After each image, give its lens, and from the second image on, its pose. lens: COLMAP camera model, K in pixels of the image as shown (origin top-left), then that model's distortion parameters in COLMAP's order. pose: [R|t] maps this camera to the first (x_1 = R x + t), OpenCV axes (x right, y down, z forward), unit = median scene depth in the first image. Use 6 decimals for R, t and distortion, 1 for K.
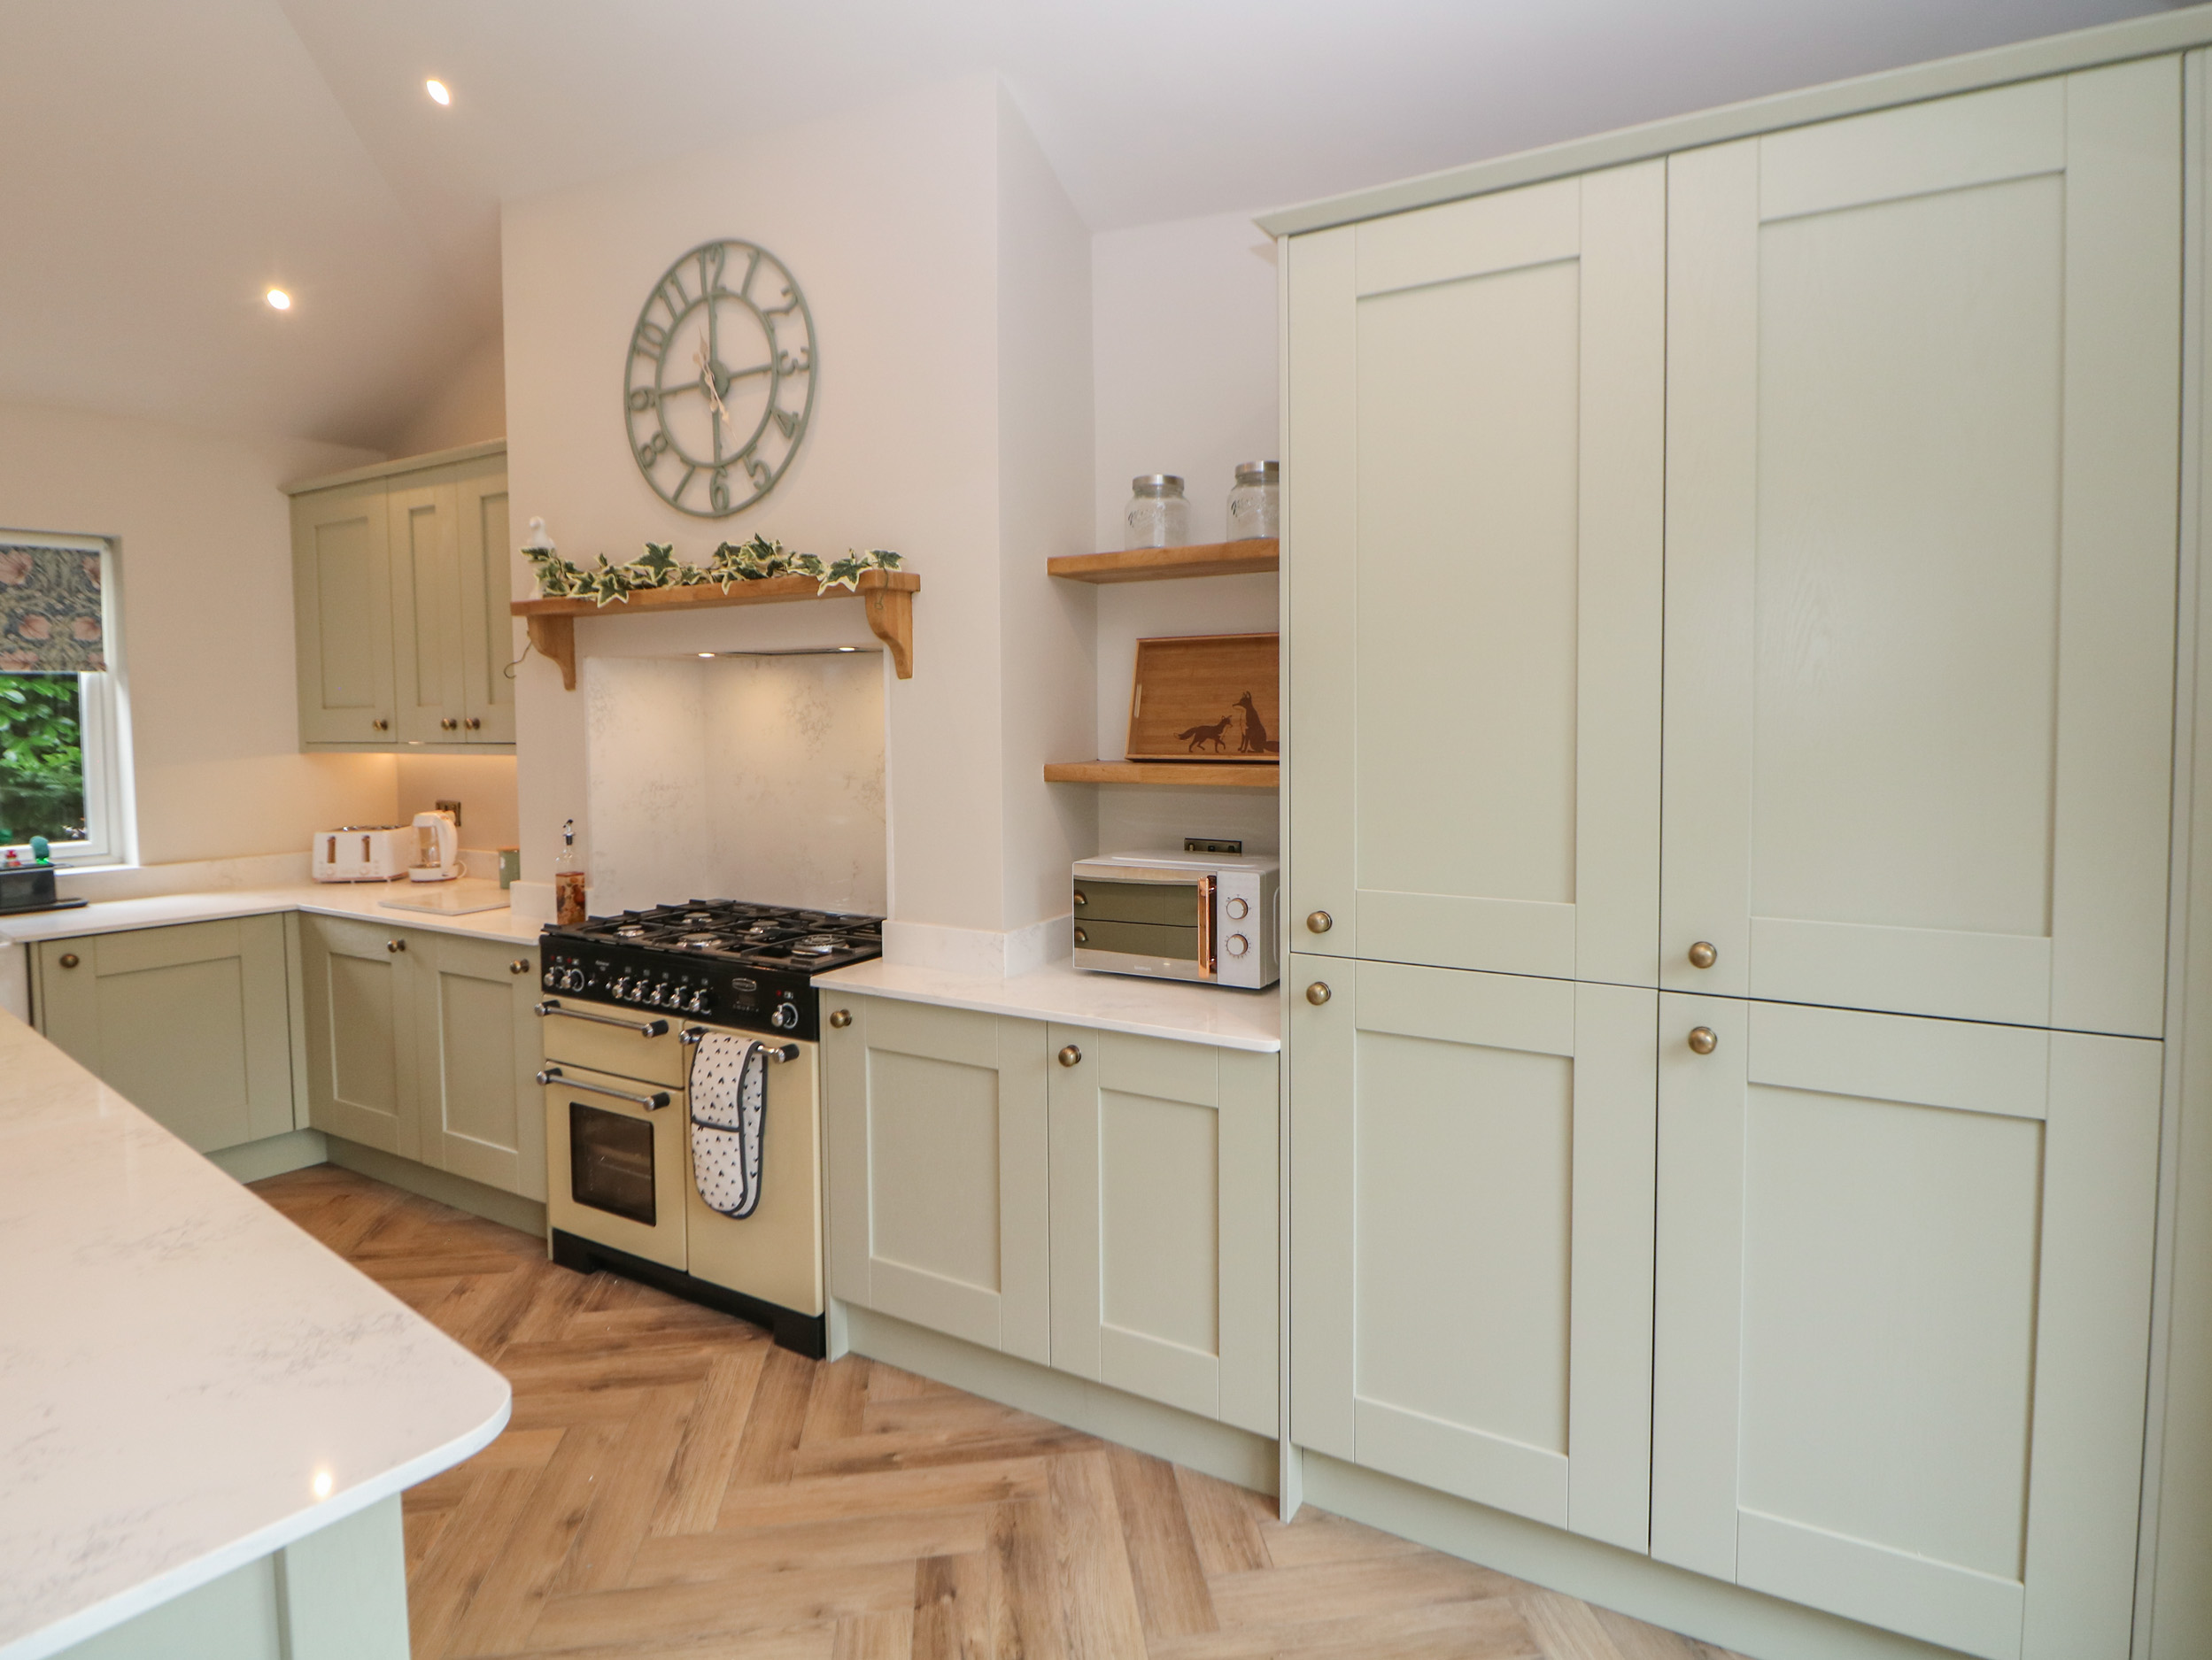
lens RADIAL K [[1157.1, 0, 1120.6], [0, 1157.1, 764.7], [0, 0, 1]] dist [0.001911, -0.014650]
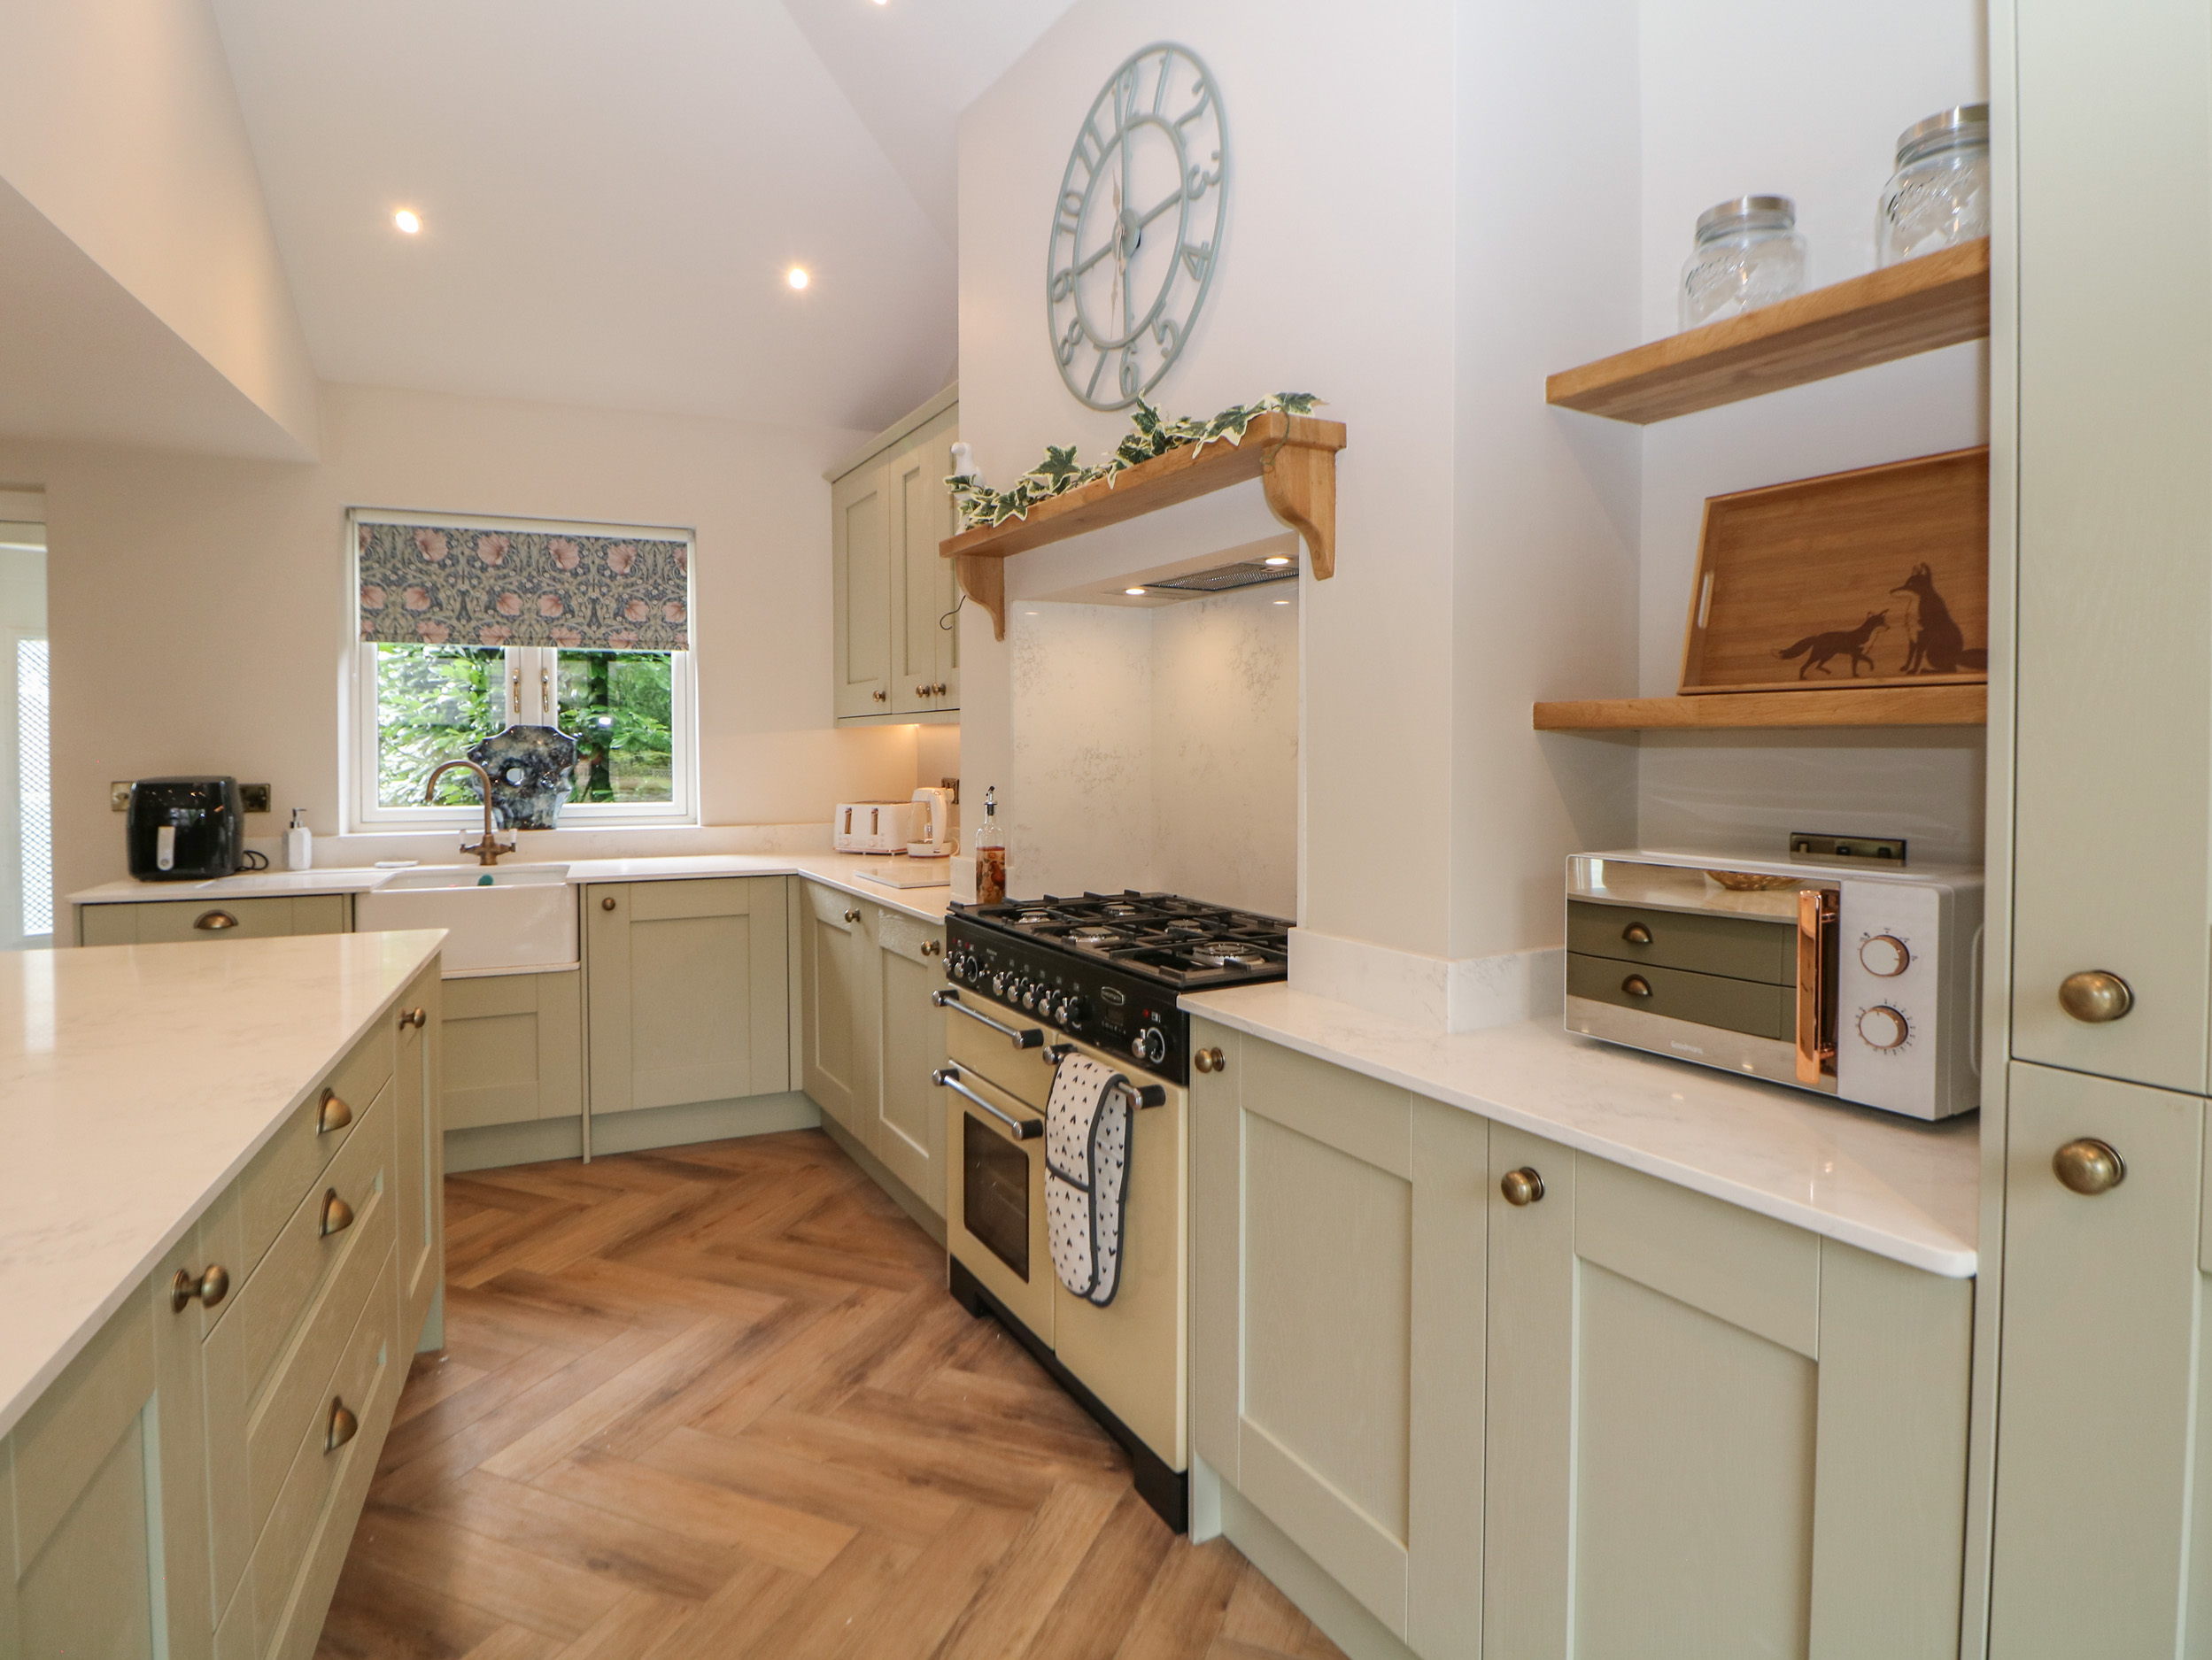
lens RADIAL K [[1157.1, 0, 1120.6], [0, 1157.1, 764.7], [0, 0, 1]] dist [0.001911, -0.014650]
pose [[0.869756, 0.018289, -0.493143, 0.050248], [-0.030662, 0.999385, -0.017014, 0.051742], [0.492528, 0.029918, 0.869782, 0.340760]]
